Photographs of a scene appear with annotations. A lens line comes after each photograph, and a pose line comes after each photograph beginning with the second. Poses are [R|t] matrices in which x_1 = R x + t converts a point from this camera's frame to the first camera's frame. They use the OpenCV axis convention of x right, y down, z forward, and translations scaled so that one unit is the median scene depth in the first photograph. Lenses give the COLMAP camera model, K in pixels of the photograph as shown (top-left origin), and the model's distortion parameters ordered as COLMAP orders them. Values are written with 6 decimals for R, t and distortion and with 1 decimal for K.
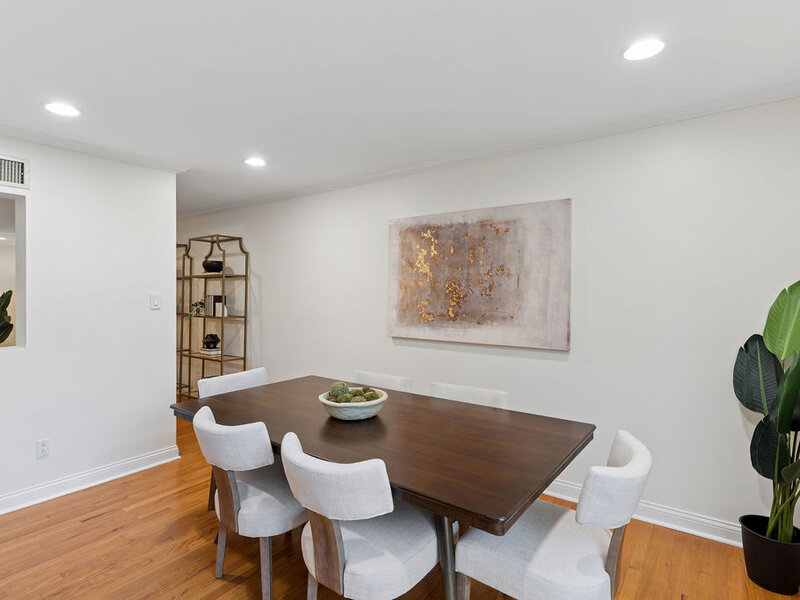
lens RADIAL K [[430.2, 0, 404.6], [0, 430.2, 295.6], [0, 0, 1]] dist [-0.006733, 0.002449]
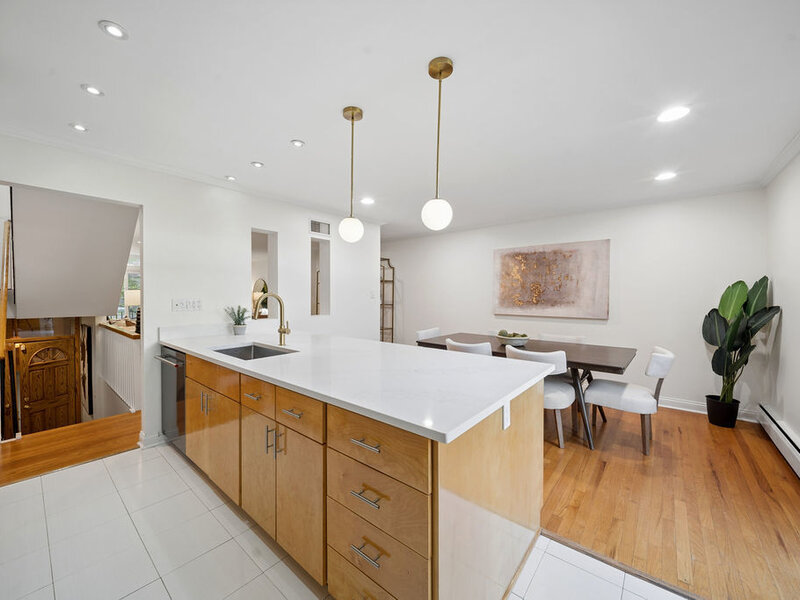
lens RADIAL K [[319.6, 0, 391.7], [0, 319.6, 300.8], [0, 0, 1]] dist [-0.010021, -0.001721]
pose [[0.997174, 0.005172, -0.074953, -0.416575], [-0.004576, 0.999957, 0.008123, 0.034965], [0.074992, -0.007757, 0.997154, -0.425016]]
